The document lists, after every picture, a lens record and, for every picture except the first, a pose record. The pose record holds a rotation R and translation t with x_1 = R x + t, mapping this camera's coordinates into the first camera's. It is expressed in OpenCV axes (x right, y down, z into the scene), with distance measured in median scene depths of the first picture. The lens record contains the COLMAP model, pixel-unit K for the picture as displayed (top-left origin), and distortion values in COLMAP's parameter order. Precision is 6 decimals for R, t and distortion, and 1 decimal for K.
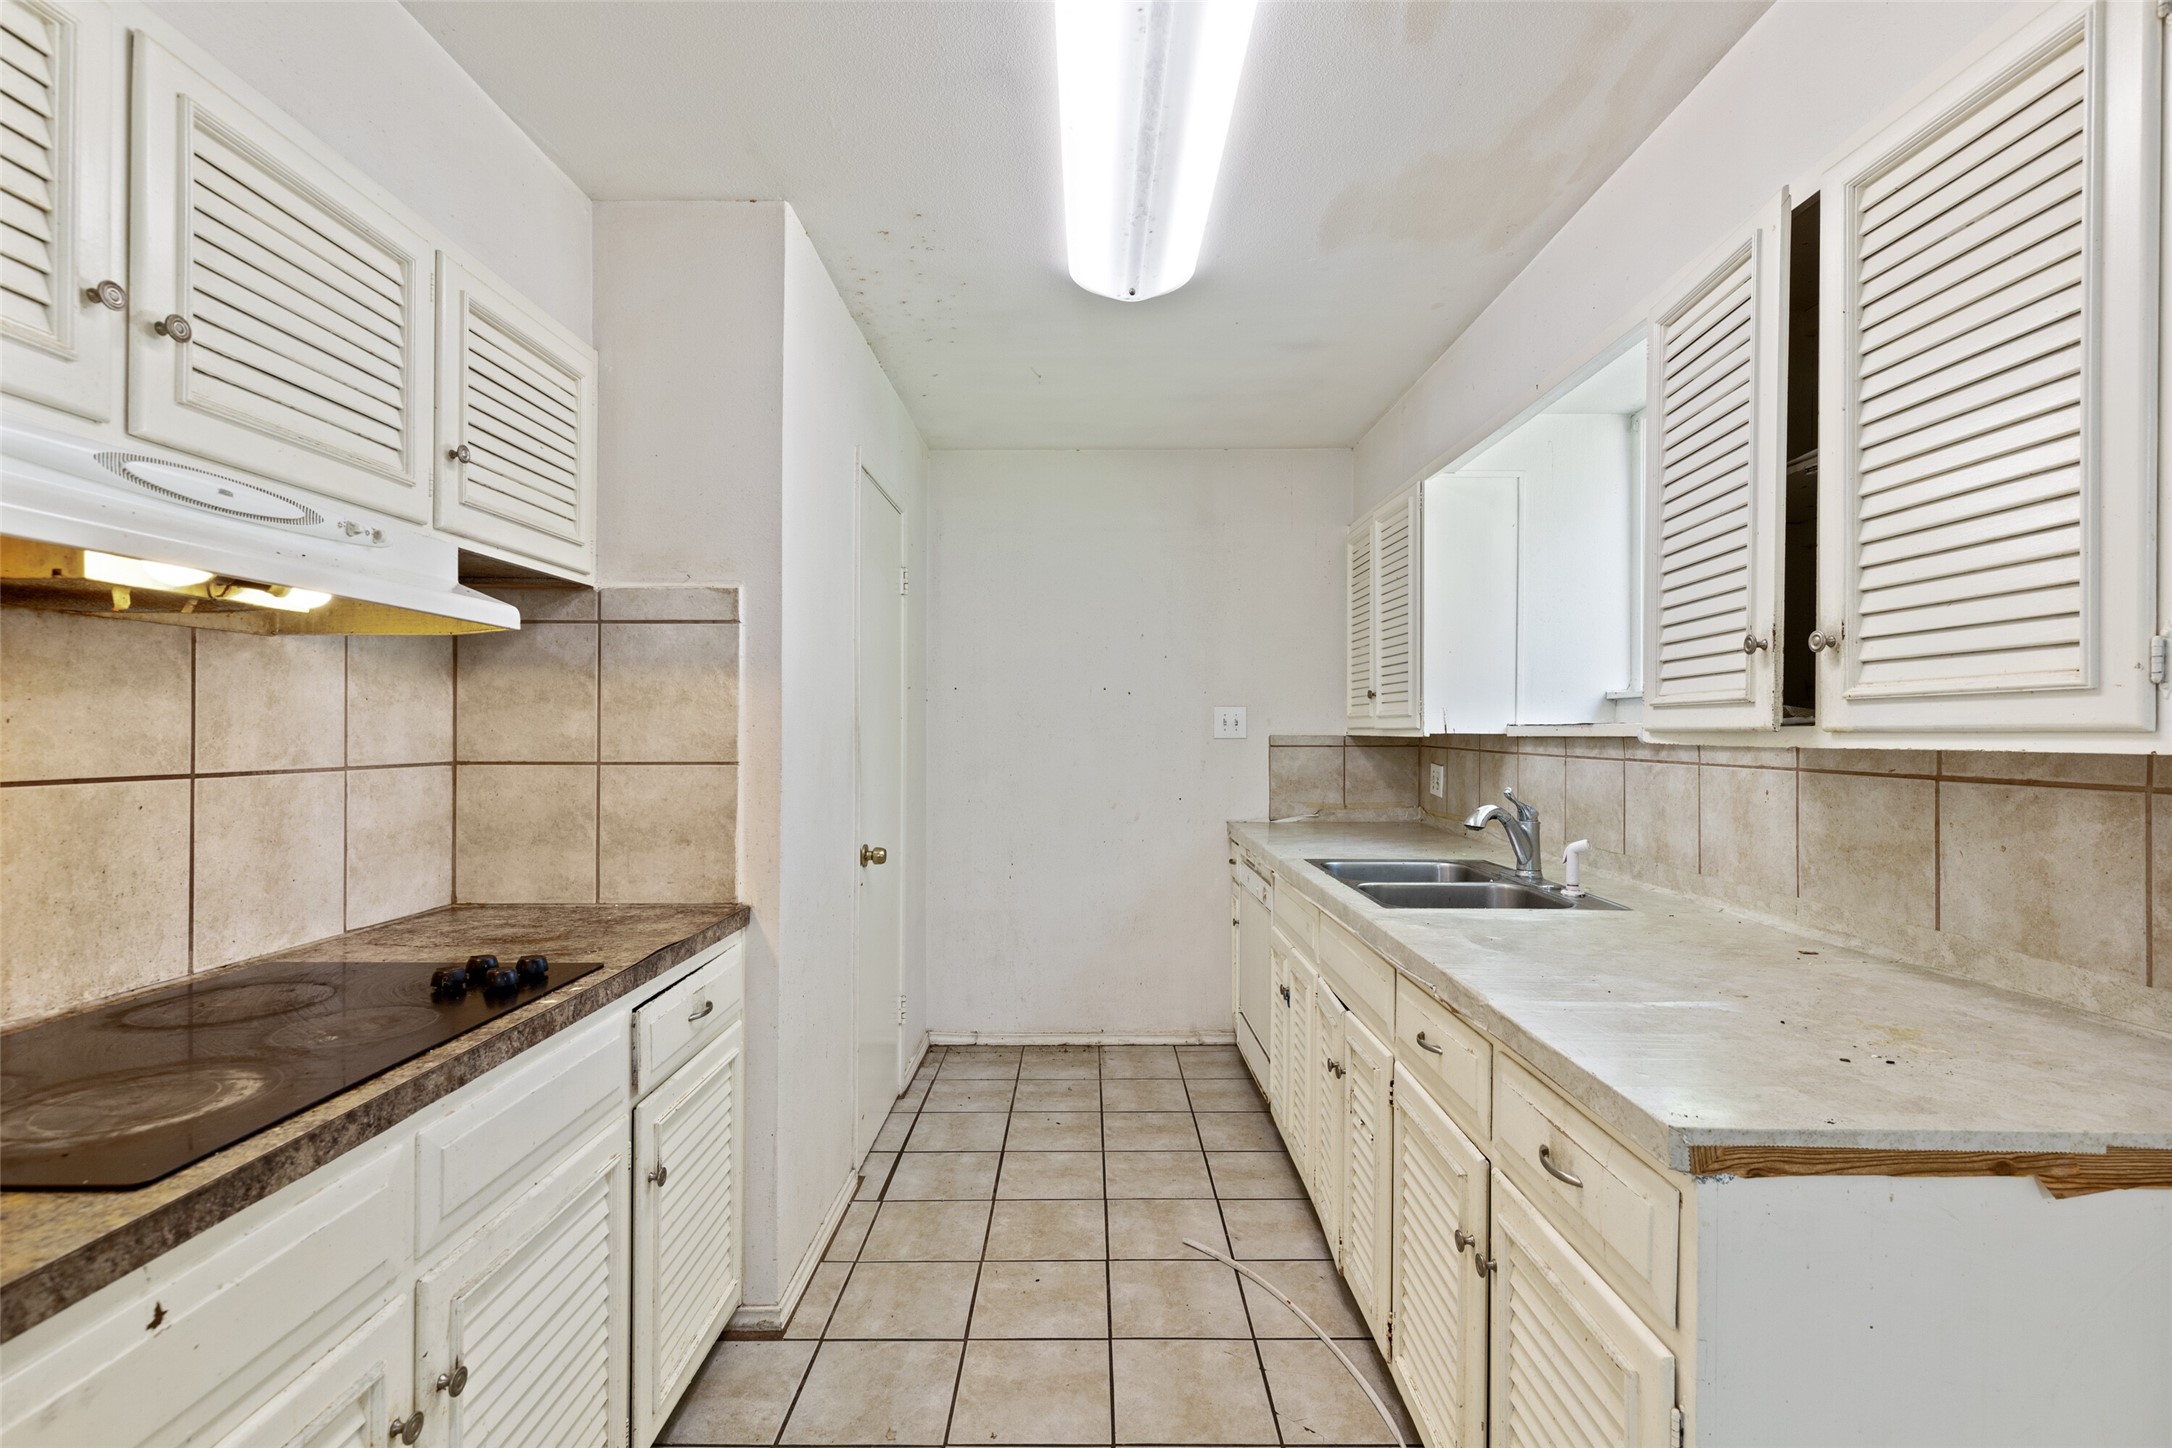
lens RADIAL K [[977.9, 0, 1082.8], [0, 977.9, 732.0], [0, 0, 1]] dist [0.008941, -0.001366]
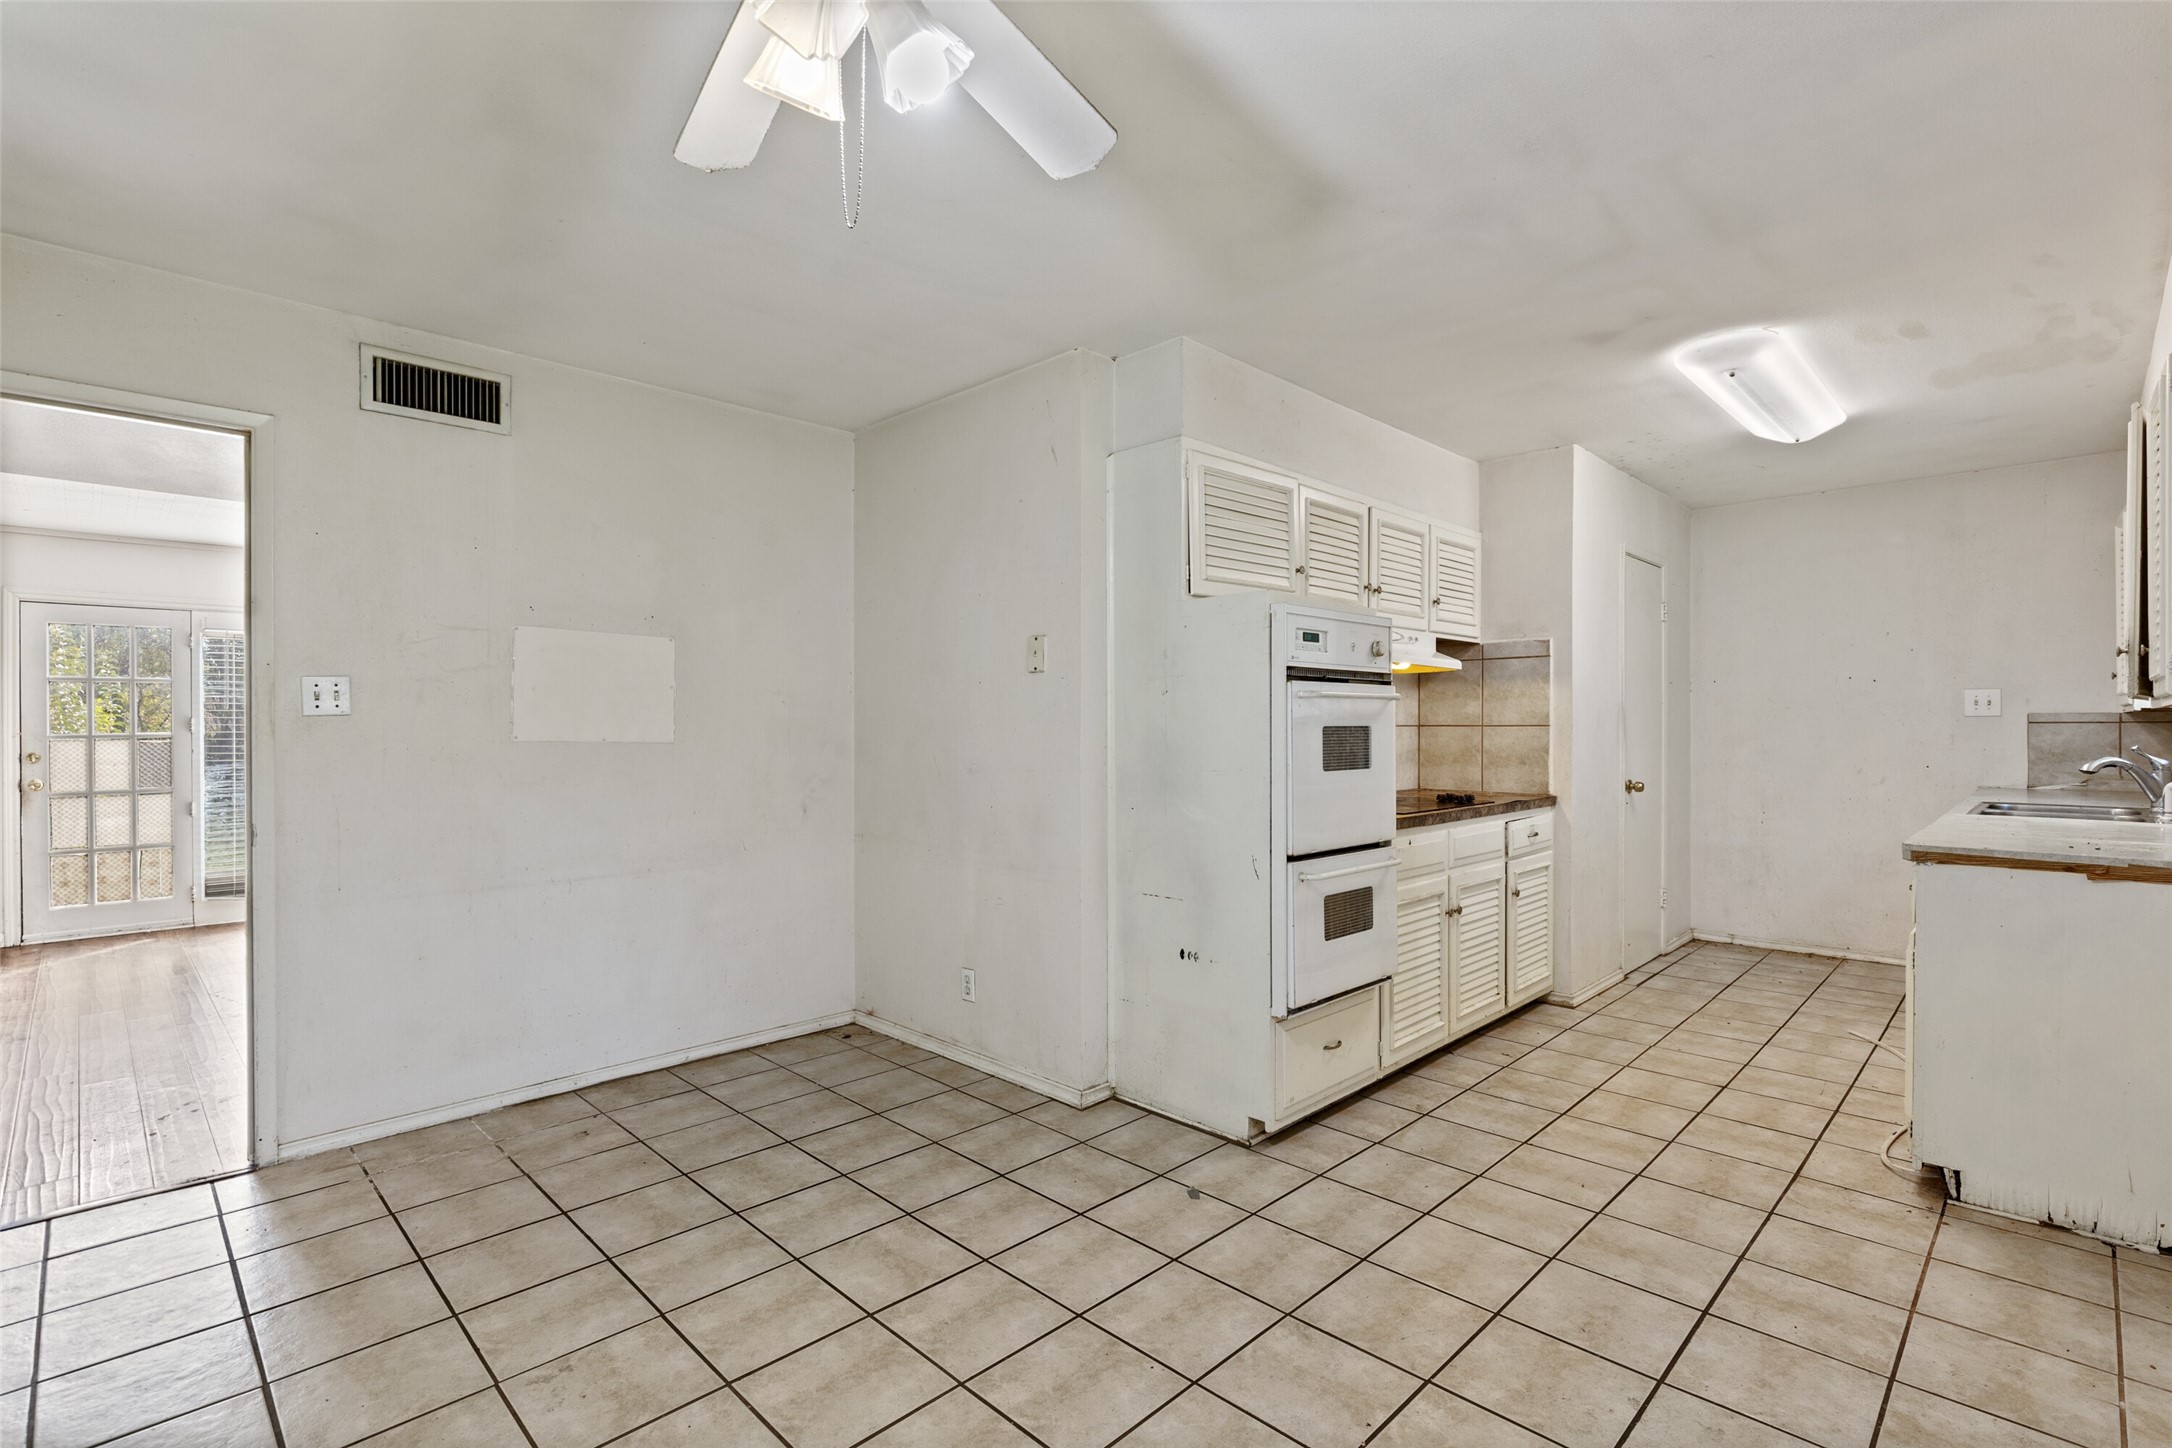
lens RADIAL K [[977.9, 0, 1118.2], [0, 977.9, 727.5], [0, 0, 1]] dist [0.008941, -0.001366]
pose [[0.727899, -0.001390, -0.685683, 0.482521], [0.002275, 0.999997, 0.000387, 0.040655], [0.685681, -0.001842, 0.727900, -1.353148]]
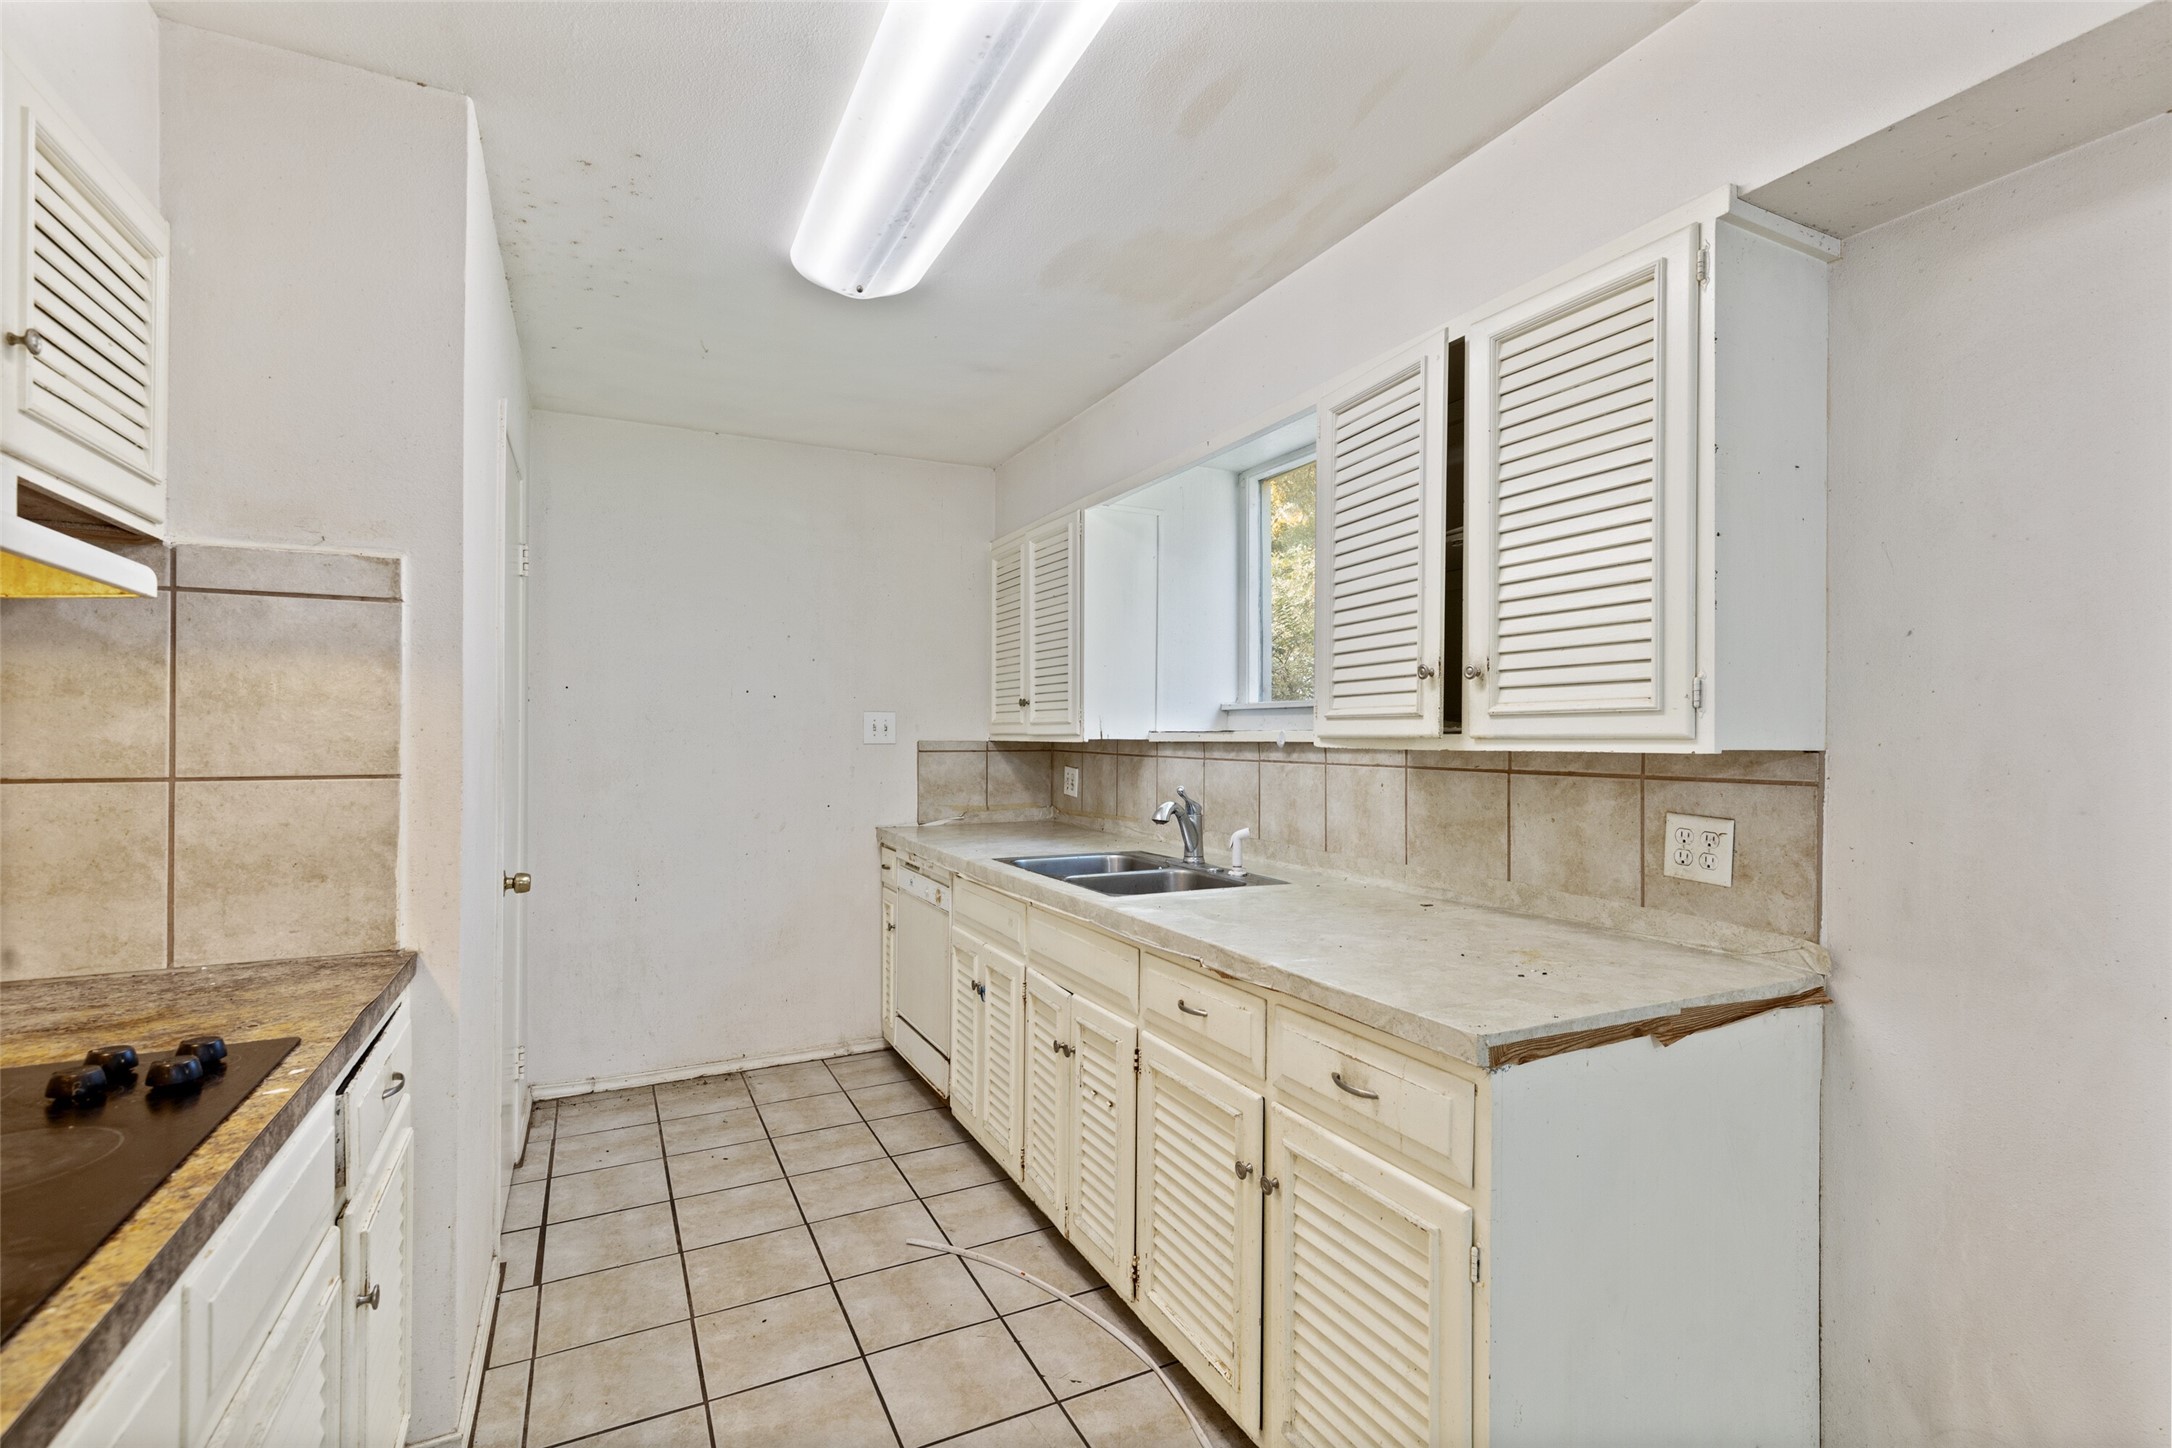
lens RADIAL K [[977.9, 0, 1085.2], [0, 977.9, 738.4], [0, 0, 1]] dist [0.008941, -0.001366]
pose [[0.893704, 0.000676, 0.448657, -0.258529], [-0.001043, 0.999999, 0.000570, -0.000191], [-0.448656, -0.000977, 0.893704, 0.028585]]
